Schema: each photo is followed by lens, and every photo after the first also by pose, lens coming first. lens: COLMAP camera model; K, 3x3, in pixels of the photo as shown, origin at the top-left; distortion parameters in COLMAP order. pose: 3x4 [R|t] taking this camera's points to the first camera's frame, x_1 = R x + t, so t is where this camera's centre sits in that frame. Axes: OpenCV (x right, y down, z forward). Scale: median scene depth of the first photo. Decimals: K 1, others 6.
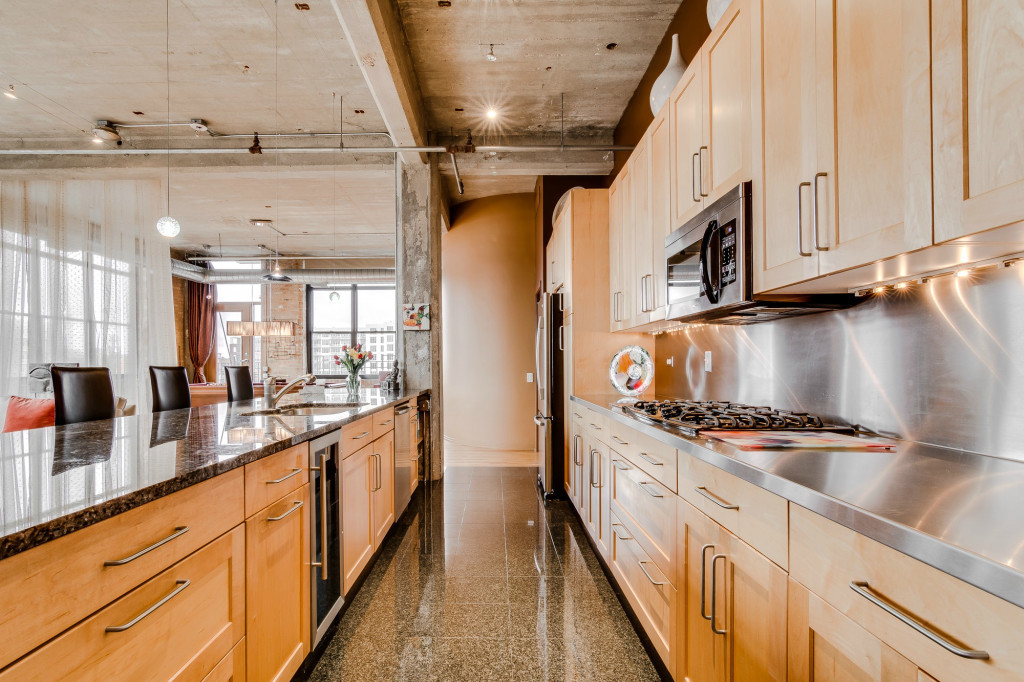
lens RADIAL K [[498.5, 0, 491.9], [0, 498.5, 366.5], [0, 0, 1]] dist [-0.006202, -0.000127]
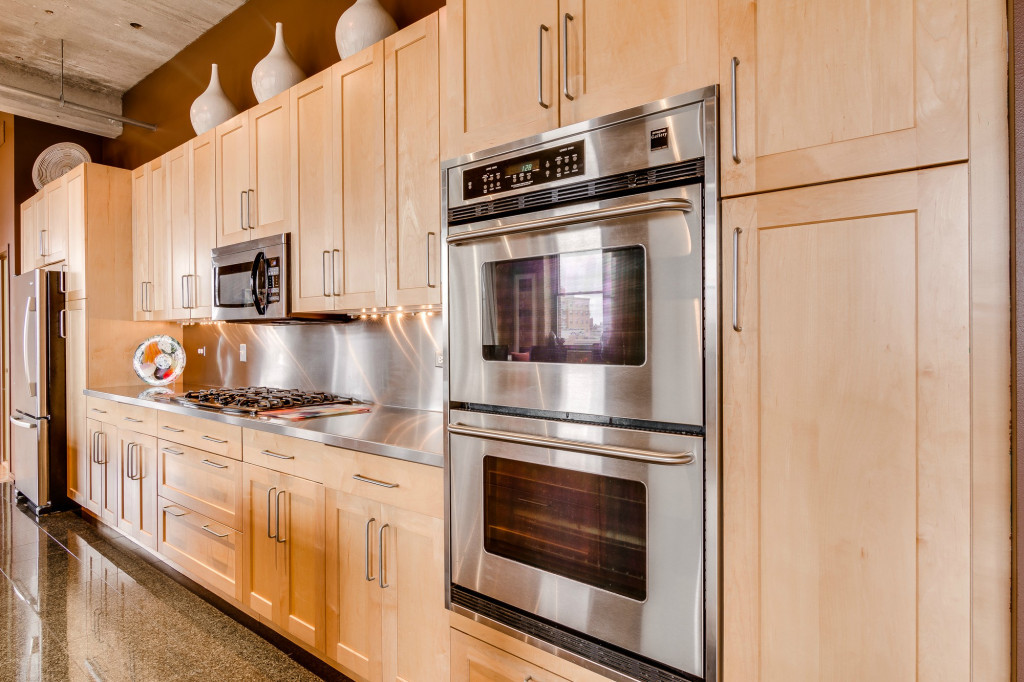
lens RADIAL K [[543.9, 0, 489.3], [0, 543.9, 339.6], [0, 0, 1]] dist [-0.008102, 0.002266]
pose [[0.621702, -0.002361, 0.783251, -0.174972], [0.004335, 0.999991, -0.000427, -0.032611], [-0.783242, 0.003661, 0.621706, -0.210496]]
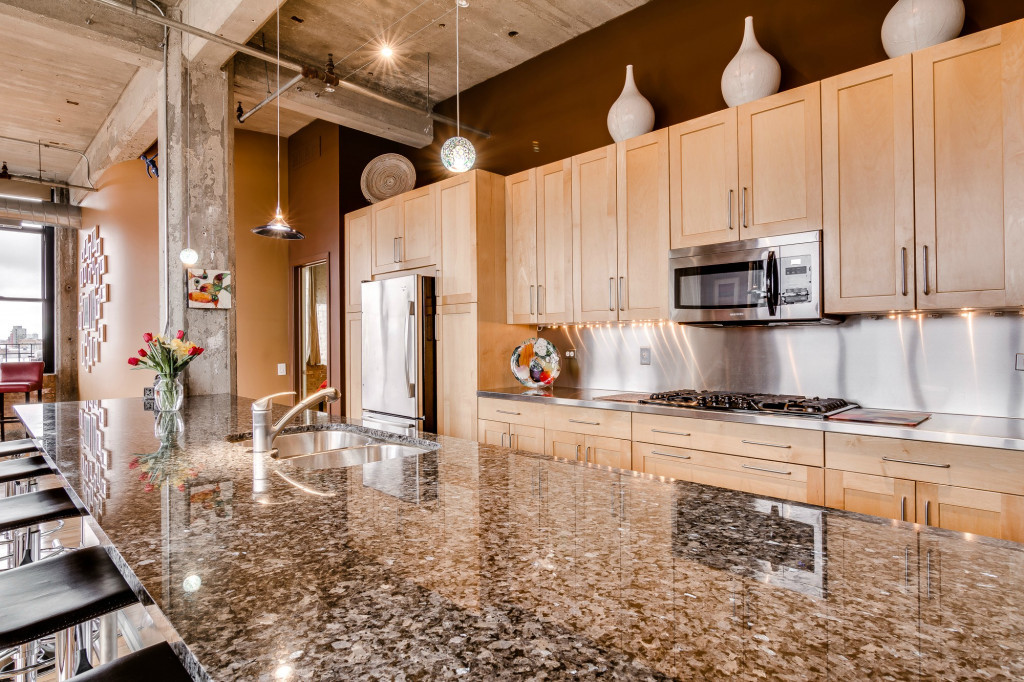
lens RADIAL K [[543.9, 0, 502.2], [0, 543.9, 337.5], [0, 0, 1]] dist [-0.008102, 0.002266]
pose [[0.707697, 0.003266, 0.706508, -0.589996], [0.006313, 0.999920, -0.010946, -0.034236], [-0.706488, 0.012206, 0.707620, 0.289398]]
